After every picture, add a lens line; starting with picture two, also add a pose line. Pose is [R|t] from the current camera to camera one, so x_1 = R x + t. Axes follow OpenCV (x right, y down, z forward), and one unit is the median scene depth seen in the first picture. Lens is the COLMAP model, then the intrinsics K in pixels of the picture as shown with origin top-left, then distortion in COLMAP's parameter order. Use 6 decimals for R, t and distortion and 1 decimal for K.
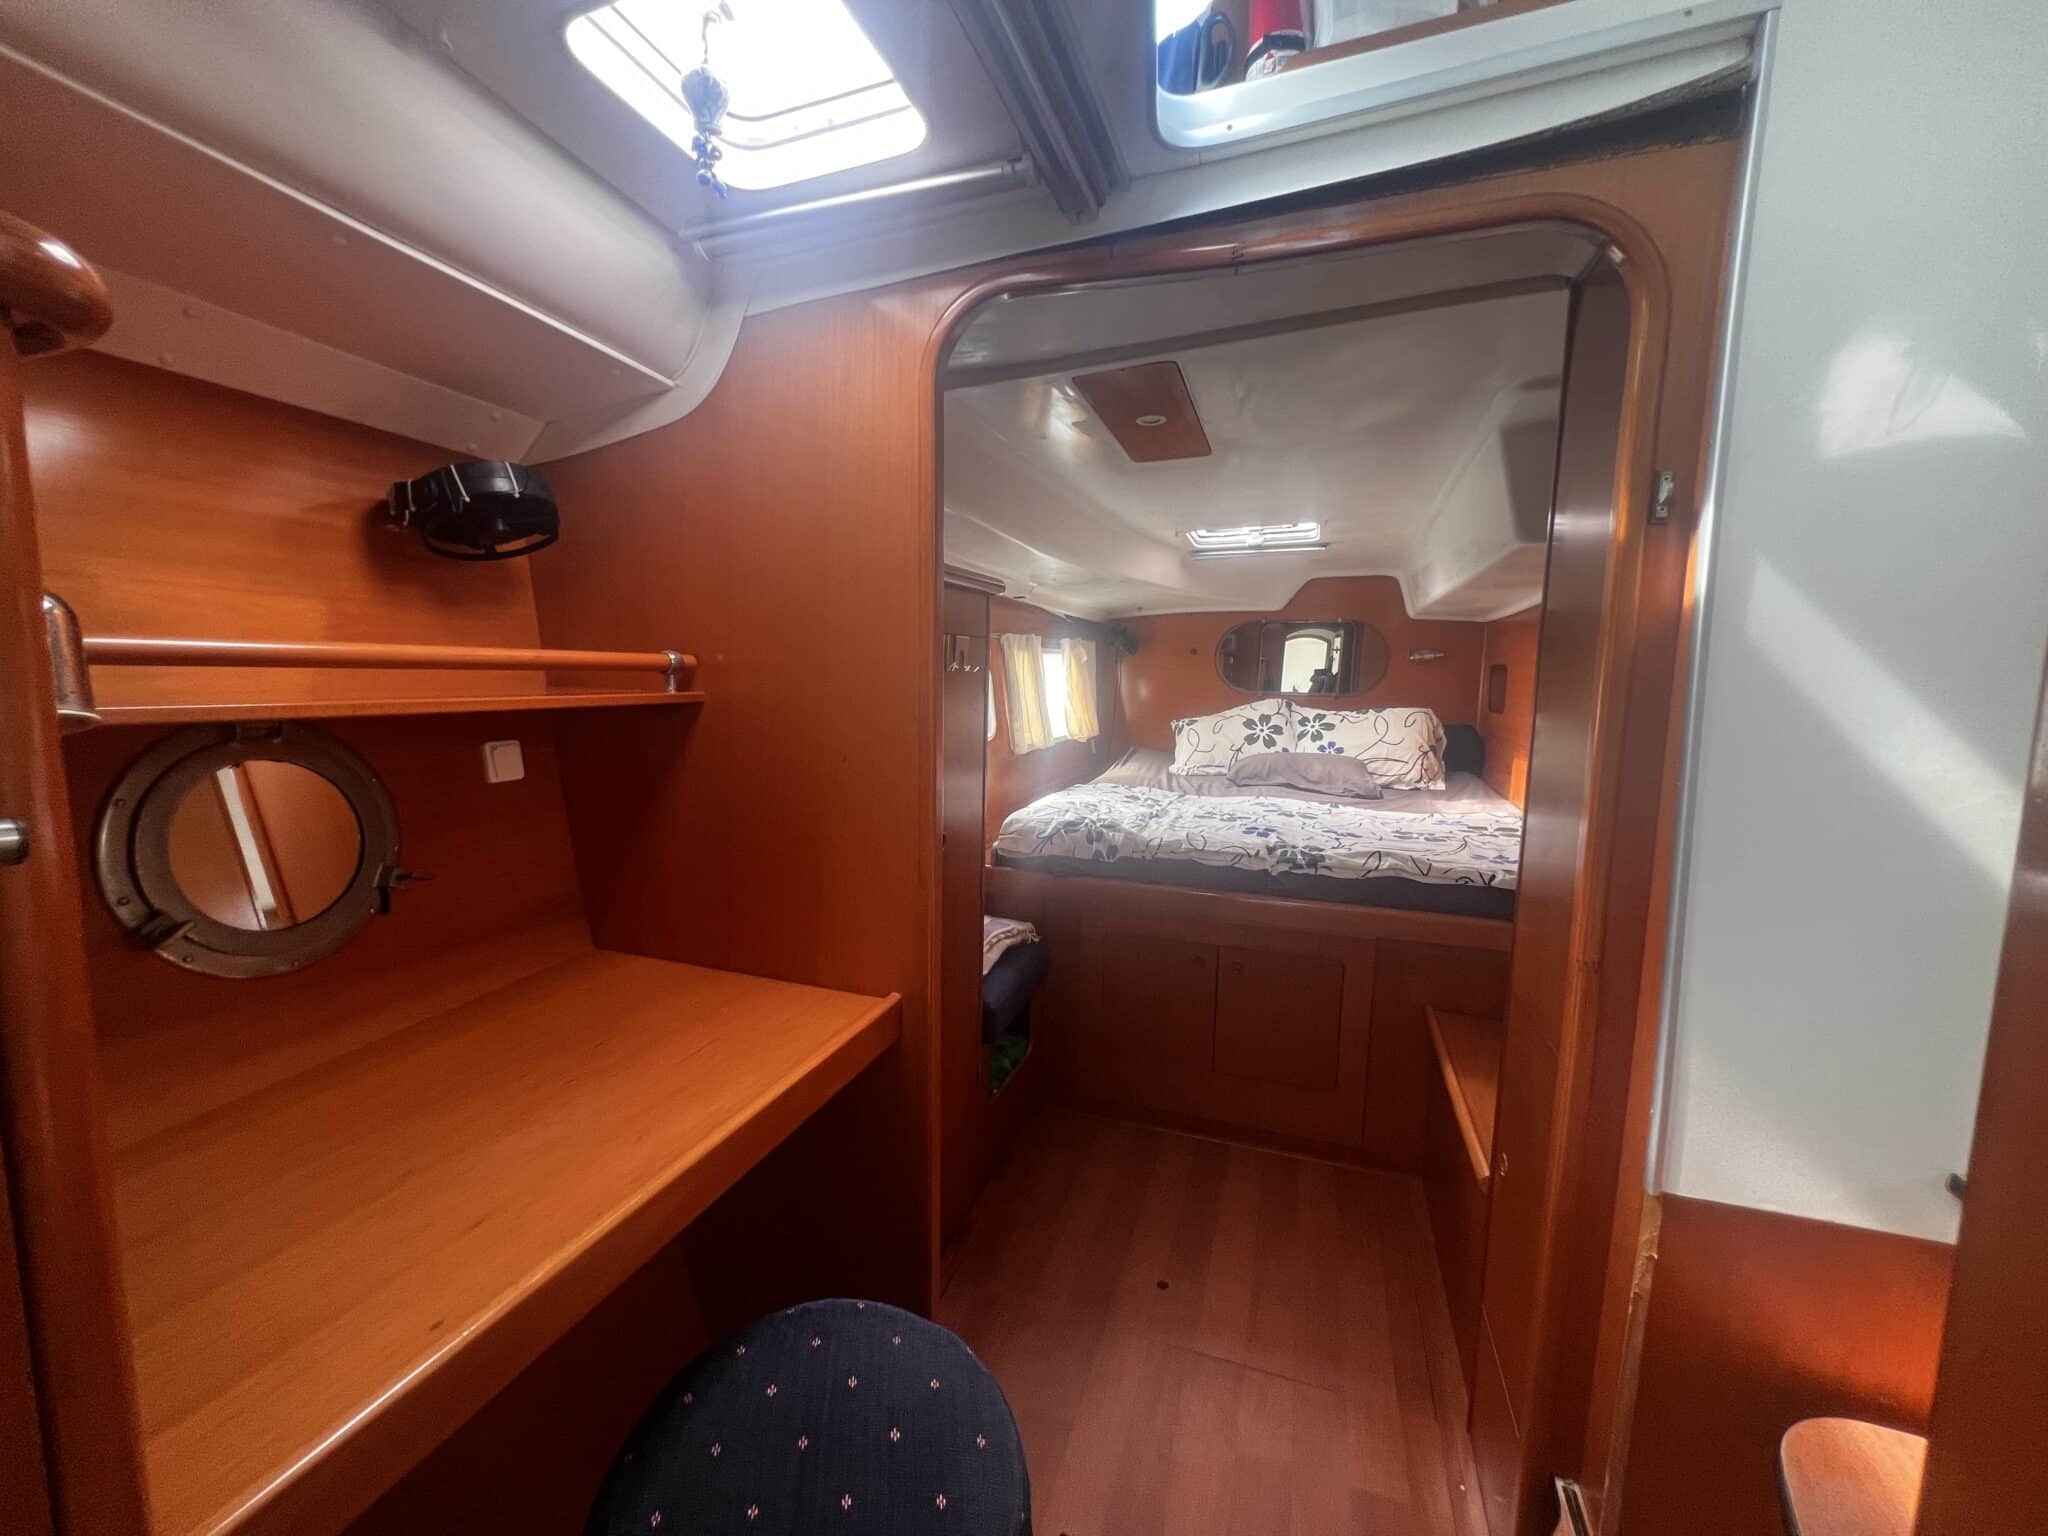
lens RADIAL K [[822.0, 0, 1019.2], [0, 822.0, 764.3], [0, 0, 1]] dist [-0.000162, 0.001018]
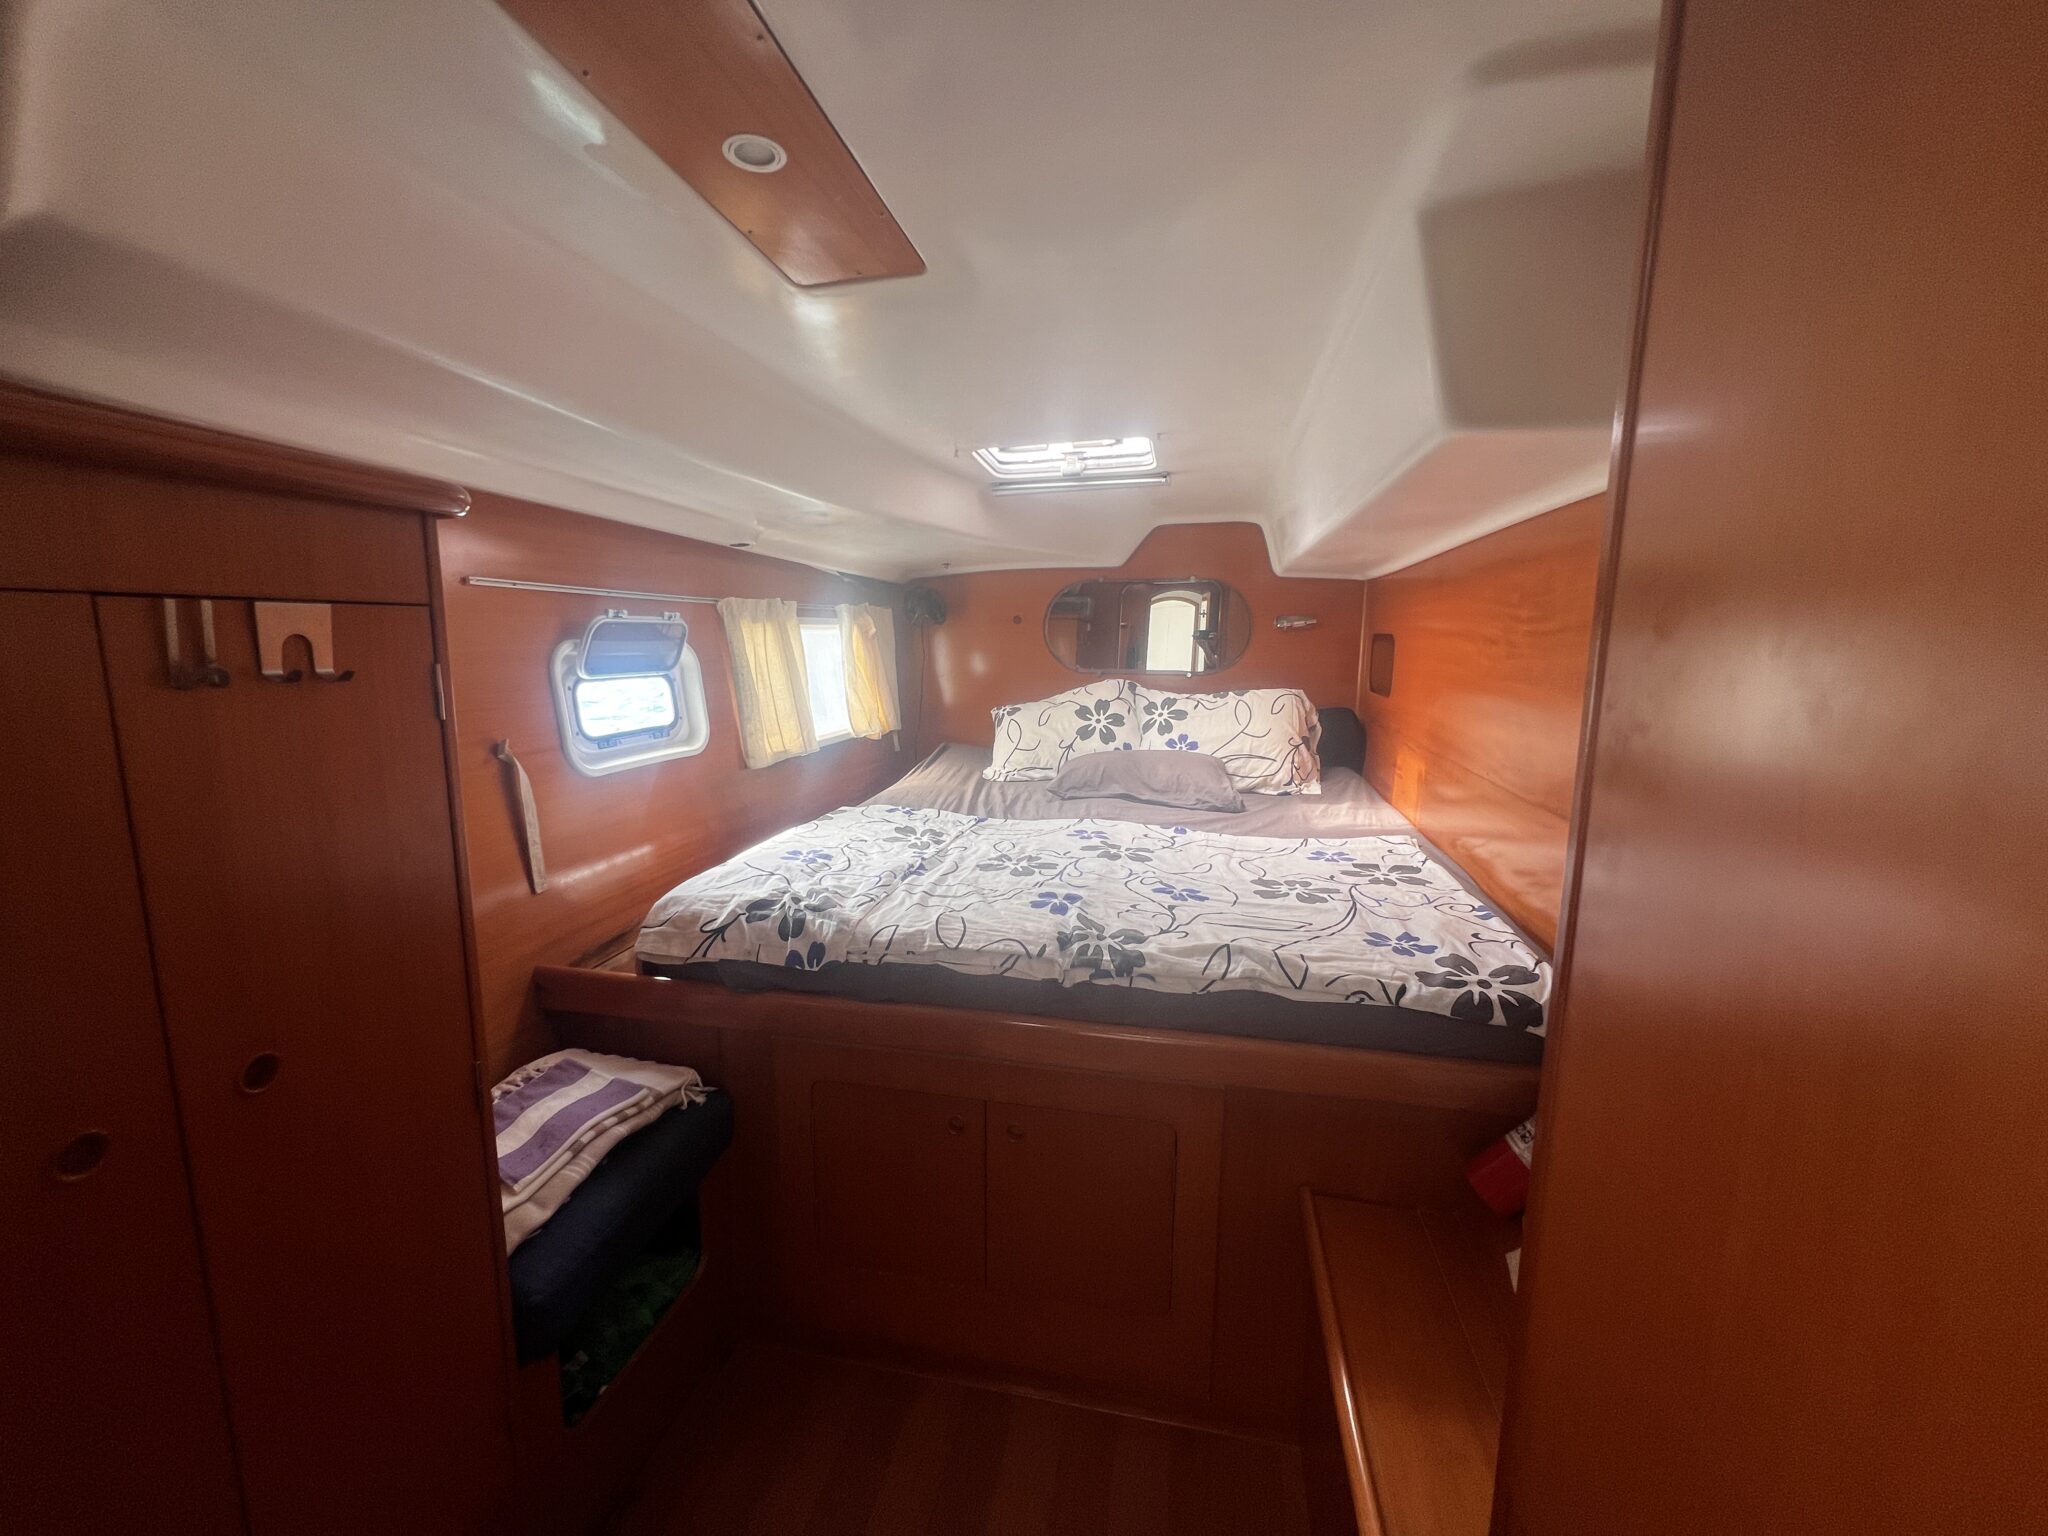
lens RADIAL K [[822.0, 0, 1020.1], [0, 822.0, 764.3], [0, 0, 1]] dist [-0.000162, 0.001018]
pose [[0.990645, -0.032745, 0.132478, 0.125192], [0.027285, 0.998710, 0.042823, -0.038209], [-0.133709, -0.038808, 0.990261, 0.251269]]
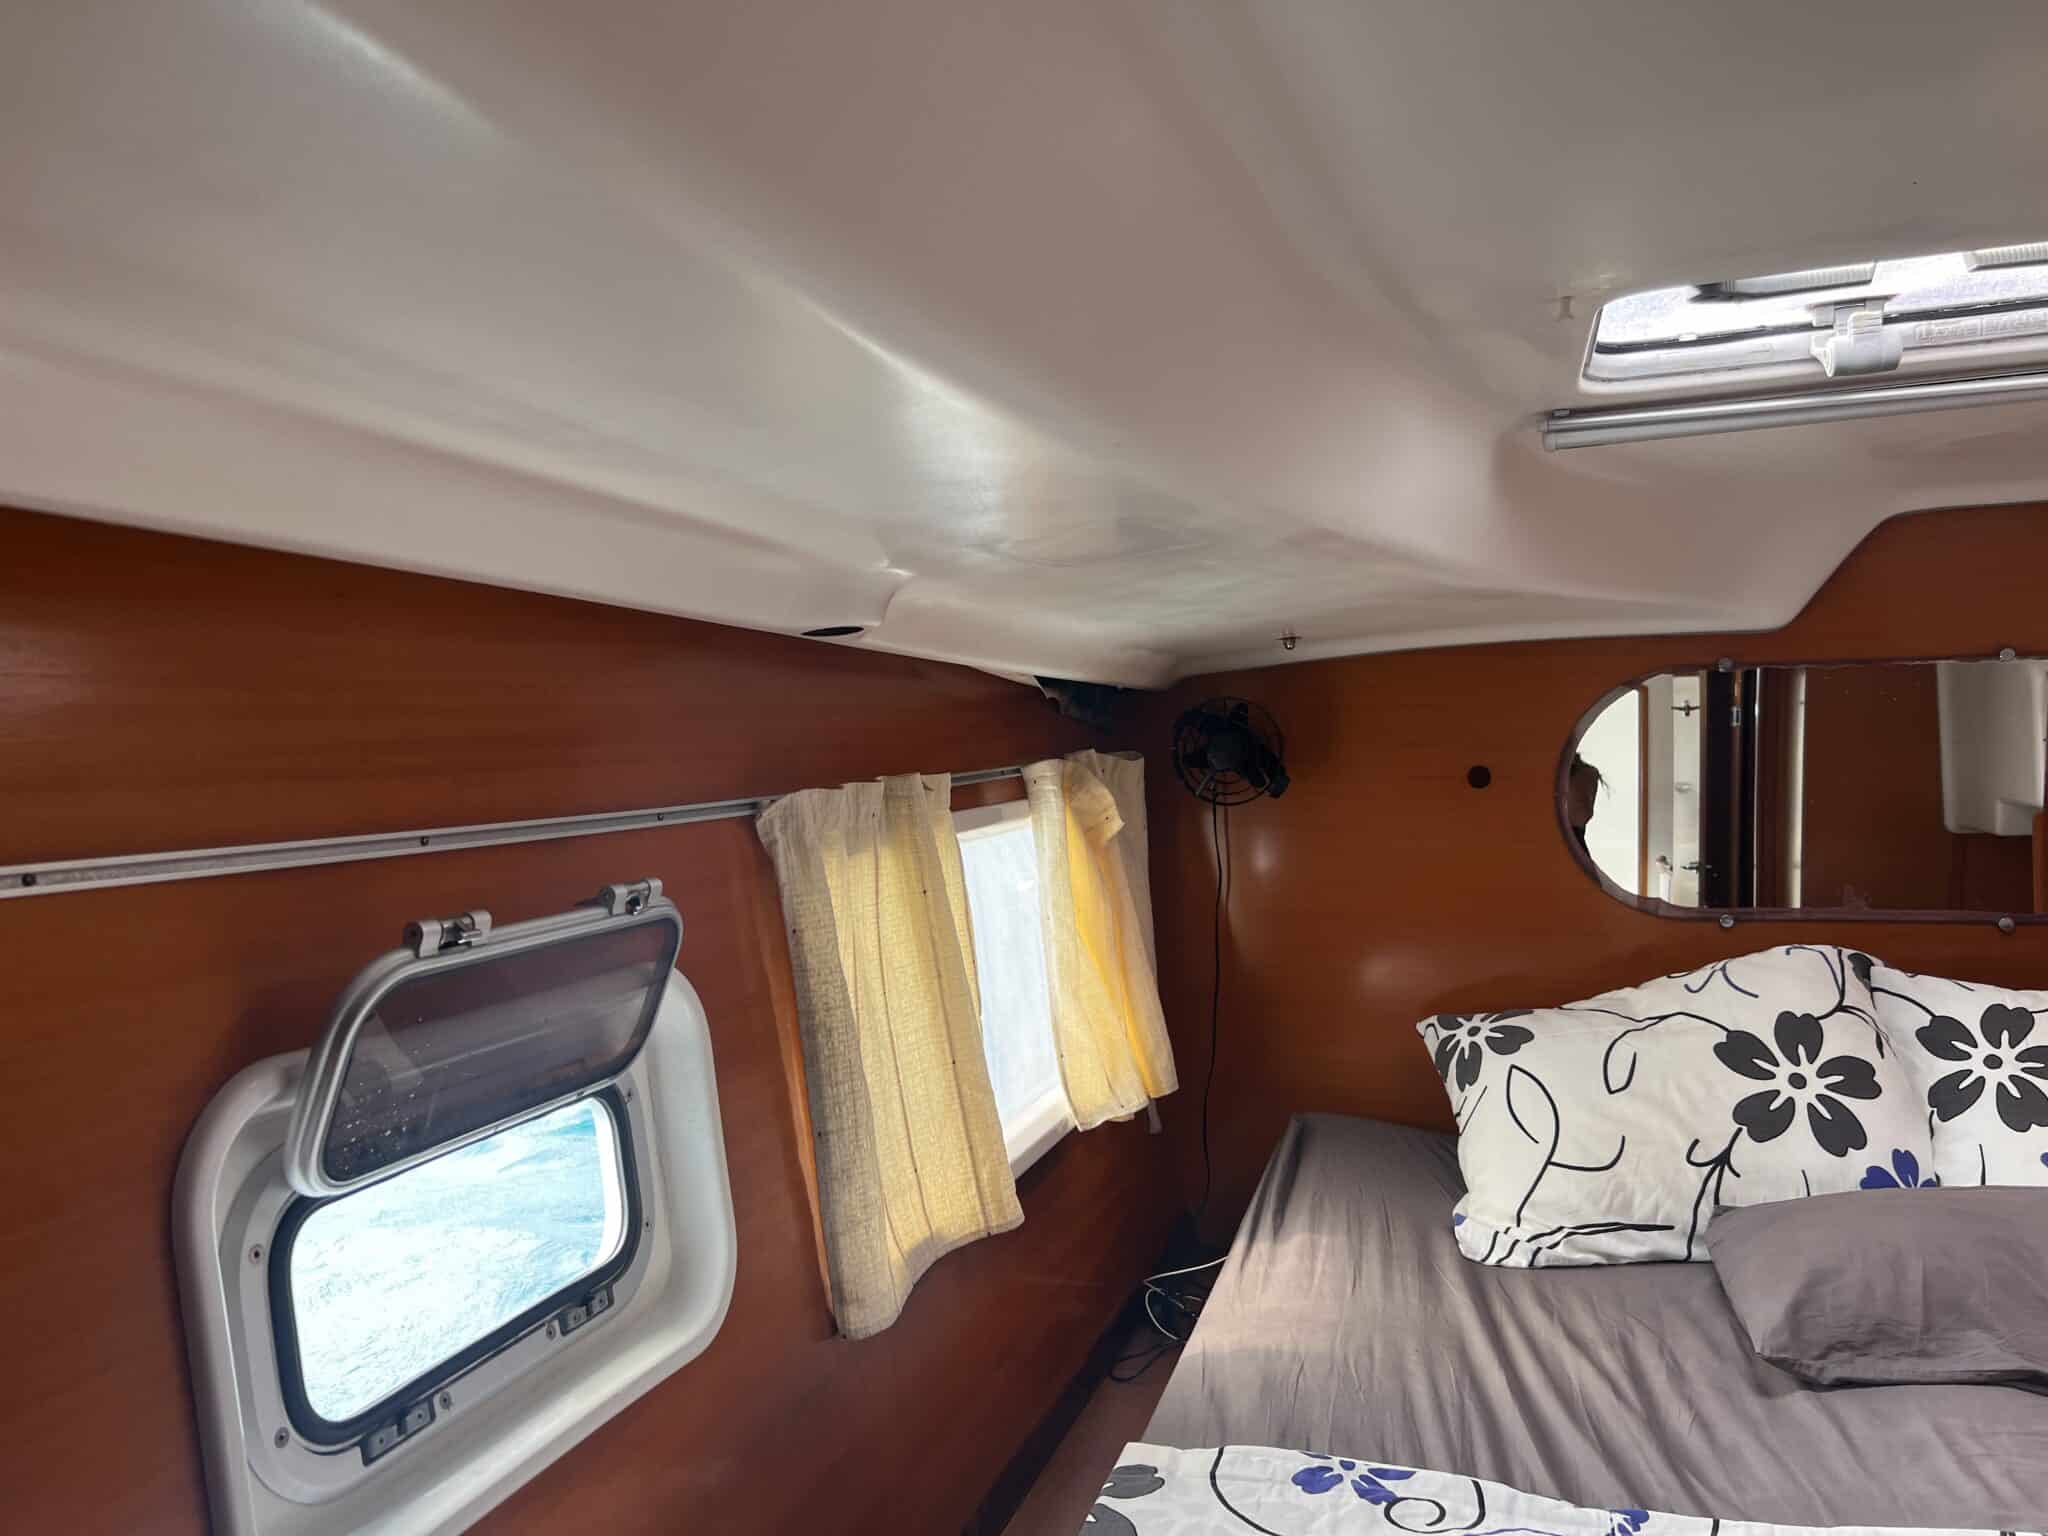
lens RADIAL K [[1542.5, 0, 1025.8], [0, 1542.5, 779.9], [0, 0, 1]] dist [0.024454, -0.011649]
pose [[0.997936, -0.042023, 0.048563, 0.028214], [0.045859, 0.995677, -0.080772, -0.116896], [-0.044959, 0.082832, 0.995549, 0.541249]]
